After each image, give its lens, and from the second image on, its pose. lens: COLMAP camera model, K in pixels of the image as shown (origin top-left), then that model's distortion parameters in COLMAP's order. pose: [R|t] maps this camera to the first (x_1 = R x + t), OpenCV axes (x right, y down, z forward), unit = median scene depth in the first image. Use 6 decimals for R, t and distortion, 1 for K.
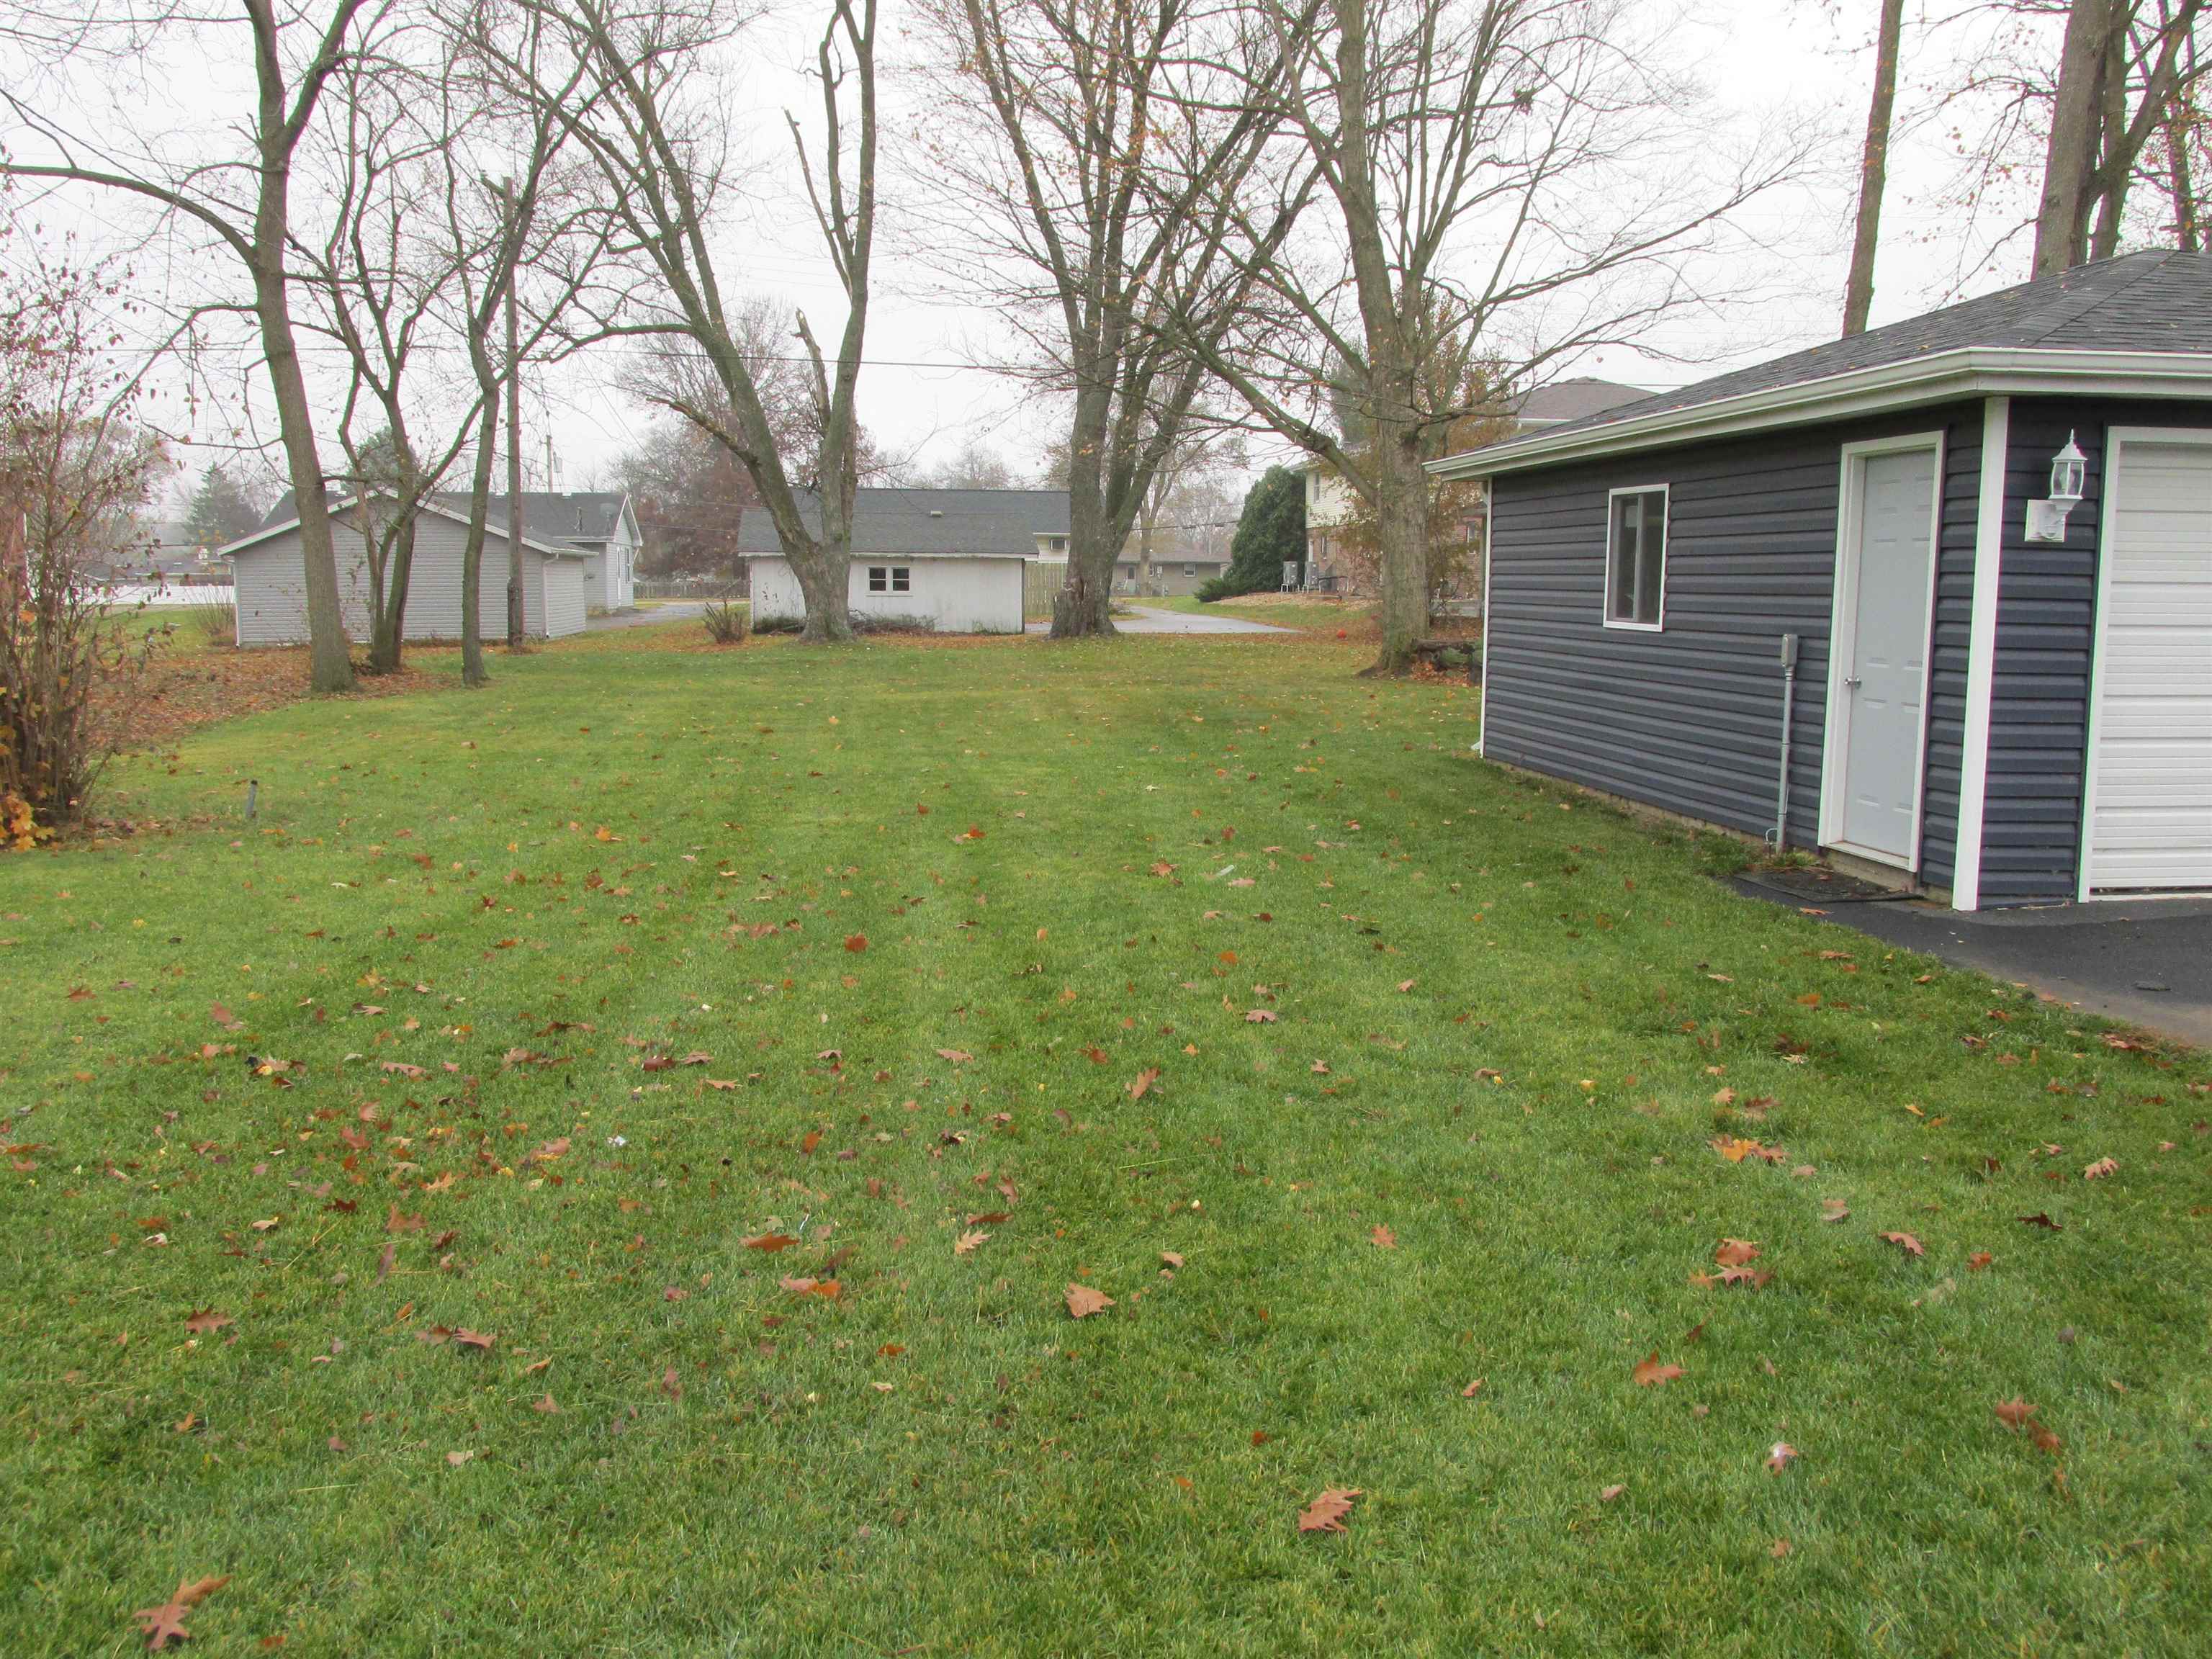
lens RADIAL K [[1813.6, 0, 1106.0], [0, 1813.6, 829.5], [0, 0, 1]] dist [-0.030399, 0.013578]
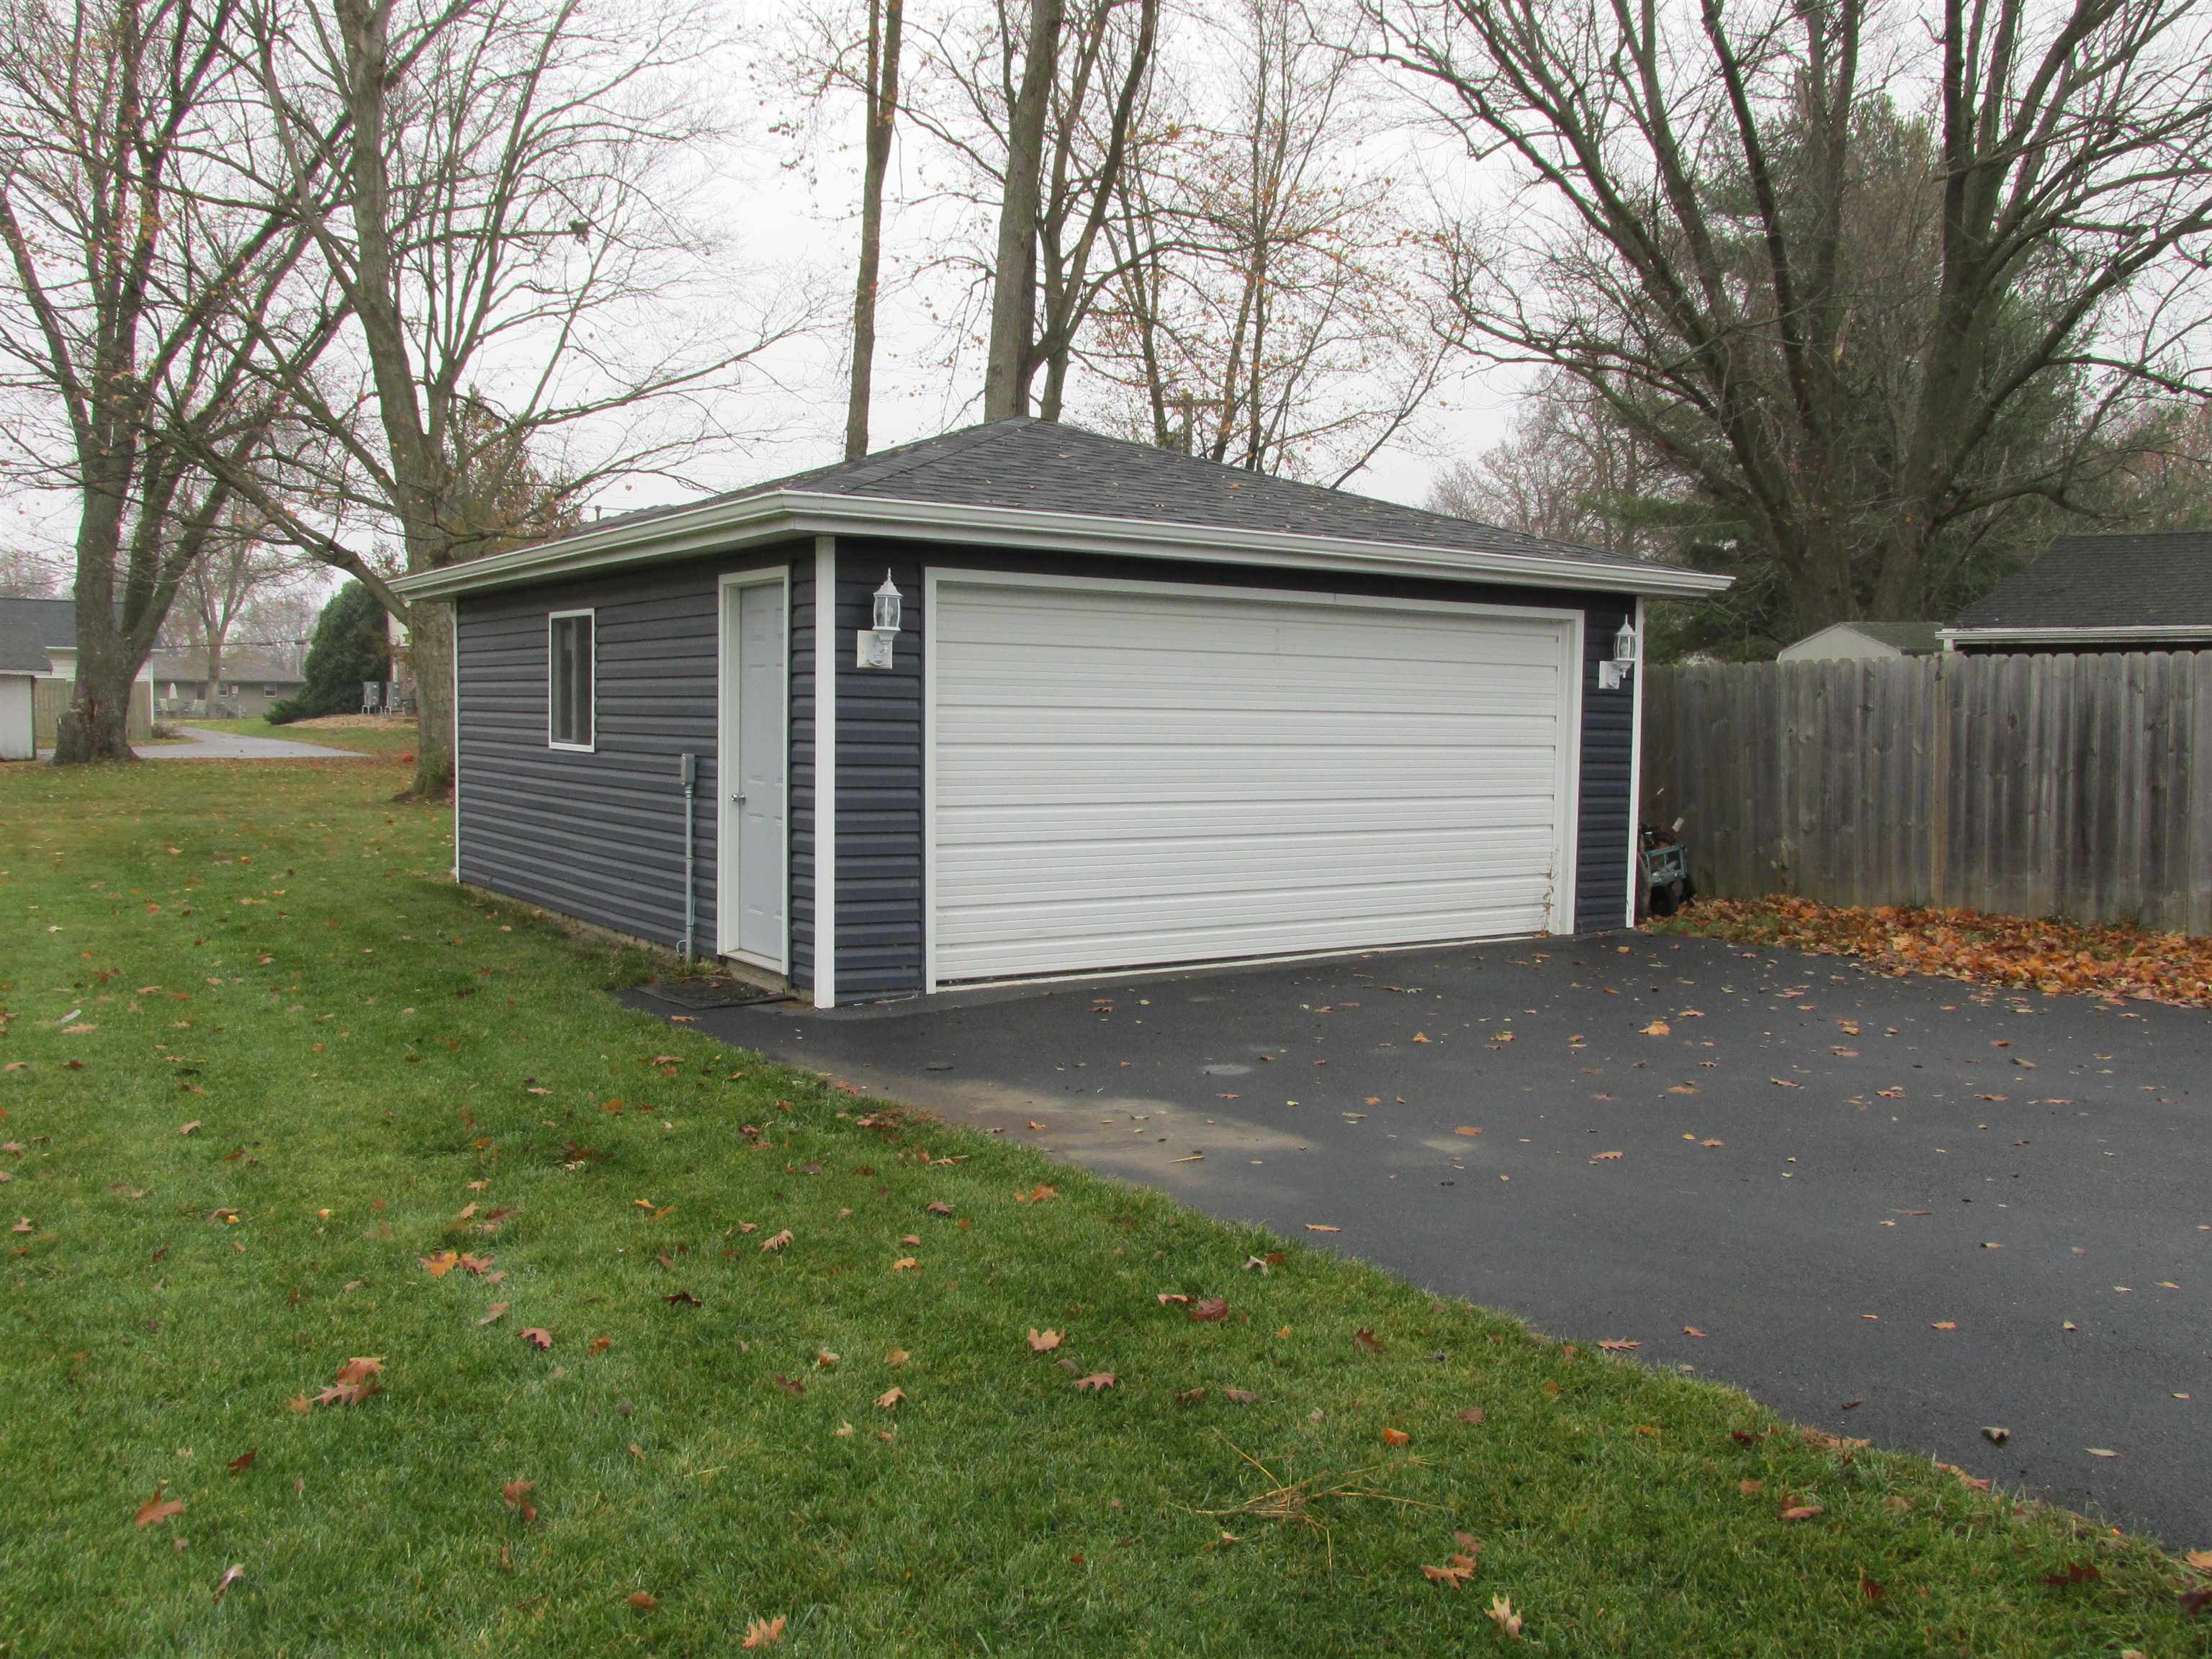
lens RADIAL K [[1813.7, 0, 1106.0], [0, 1813.7, 829.5], [0, 0, 1]] dist [-0.030826, -0.000692]
pose [[0.897067, -0.023750, 0.441256, 0.138634], [0.053257, 0.997087, -0.054605, 0.006078], [-0.438674, 0.072484, 0.895718, -0.044656]]
